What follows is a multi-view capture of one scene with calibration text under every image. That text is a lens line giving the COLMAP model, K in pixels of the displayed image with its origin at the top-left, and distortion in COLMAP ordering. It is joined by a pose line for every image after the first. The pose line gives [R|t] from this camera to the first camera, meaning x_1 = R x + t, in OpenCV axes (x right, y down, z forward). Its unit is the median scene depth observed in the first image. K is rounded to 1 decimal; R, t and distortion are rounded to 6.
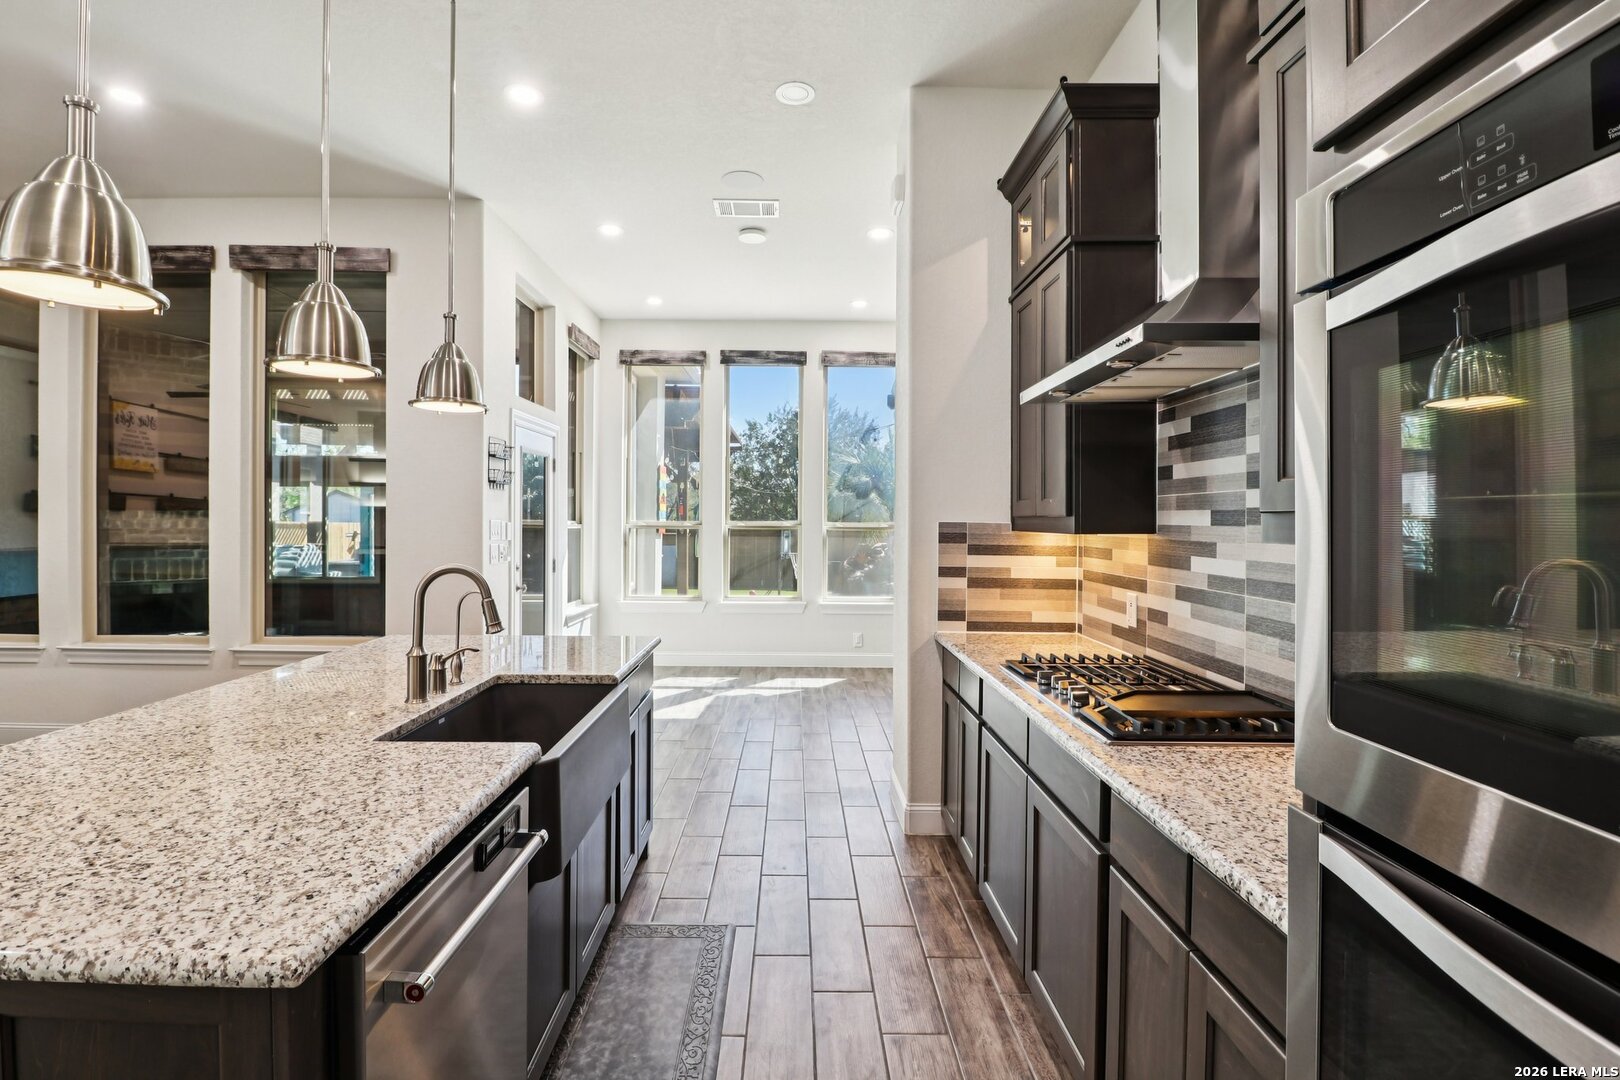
lens RADIAL K [[757.6, 0, 803.4], [0, 757.6, 527.0], [0, 0, 1]] dist [-0.006770, -0.007791]
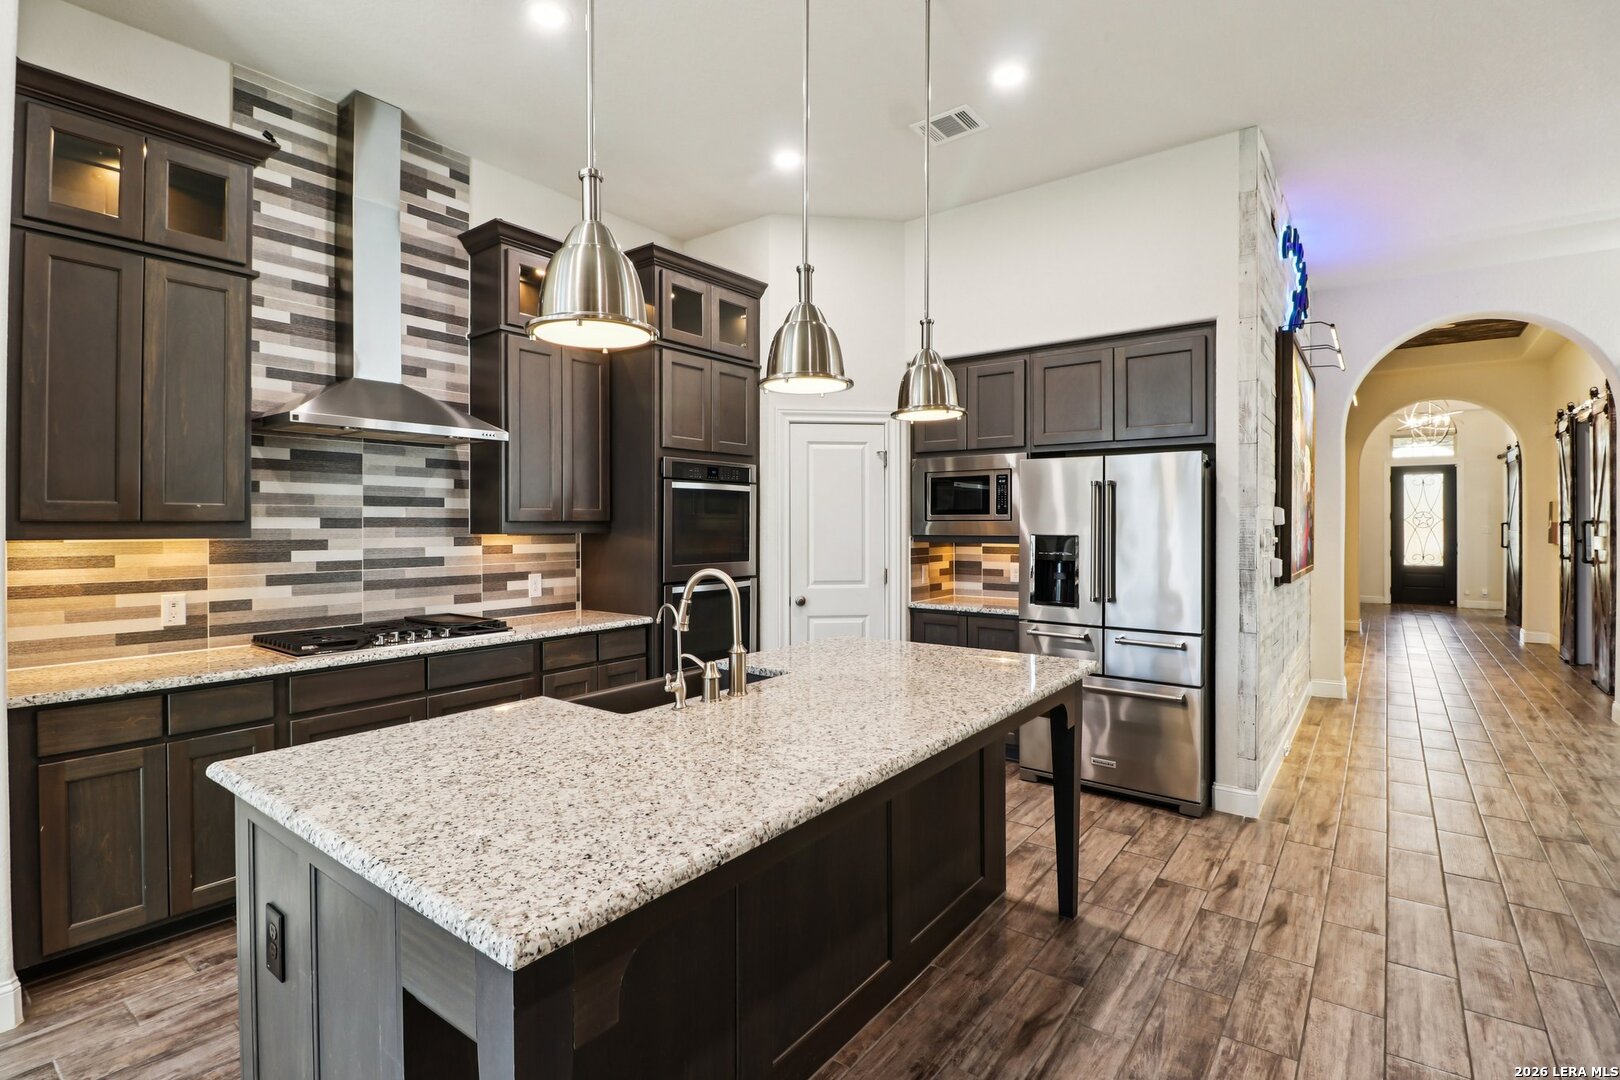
lens RADIAL K [[757.6, 0, 806.6], [0, 757.6, 513.1], [0, 0, 1]] dist [-0.006770, -0.007791]
pose [[-0.789787, 0.002084, 0.613377, -0.953124], [0.000571, 0.999996, -0.002662, -0.023188], [-0.613381, -0.001752, -0.789786, 1.356503]]
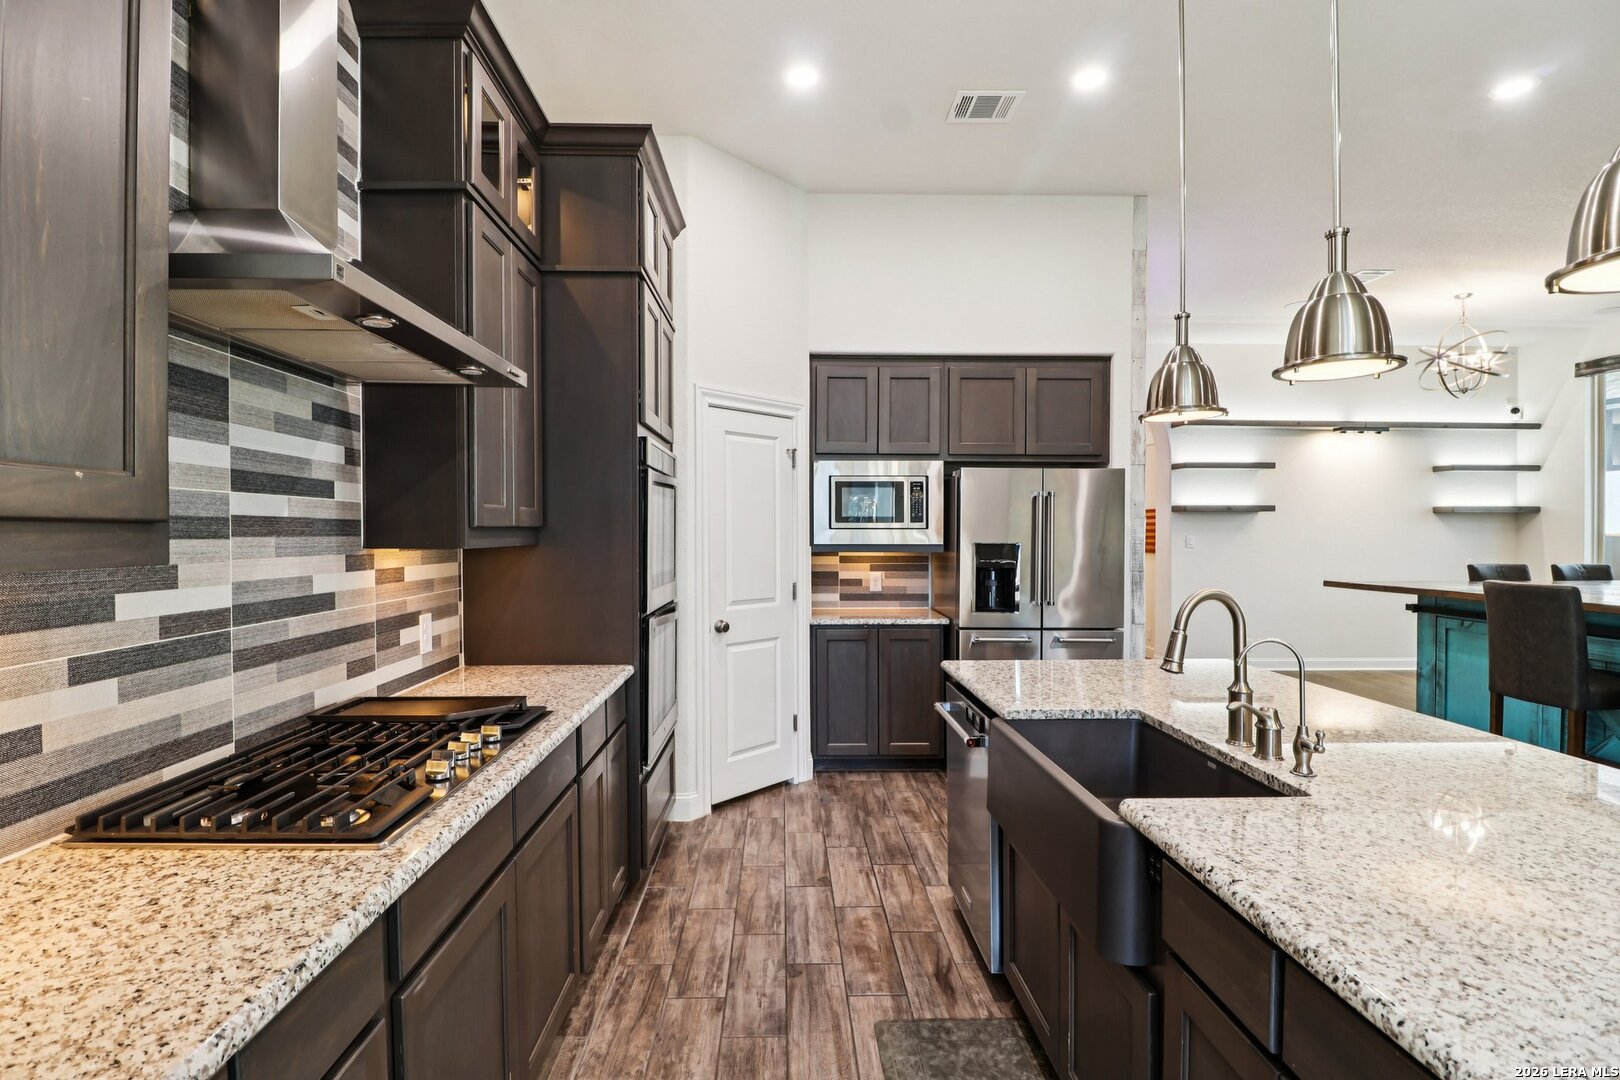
lens RADIAL K [[757.6, 0, 794.4], [0, 757.6, 539.2], [0, 0, 1]] dist [-0.006770, -0.007791]
pose [[-0.999927, -0.007261, -0.009663, 0.013504], [-0.007422, 0.999832, 0.016762, -0.014124], [0.009540, 0.016832, -0.999813, 1.406947]]
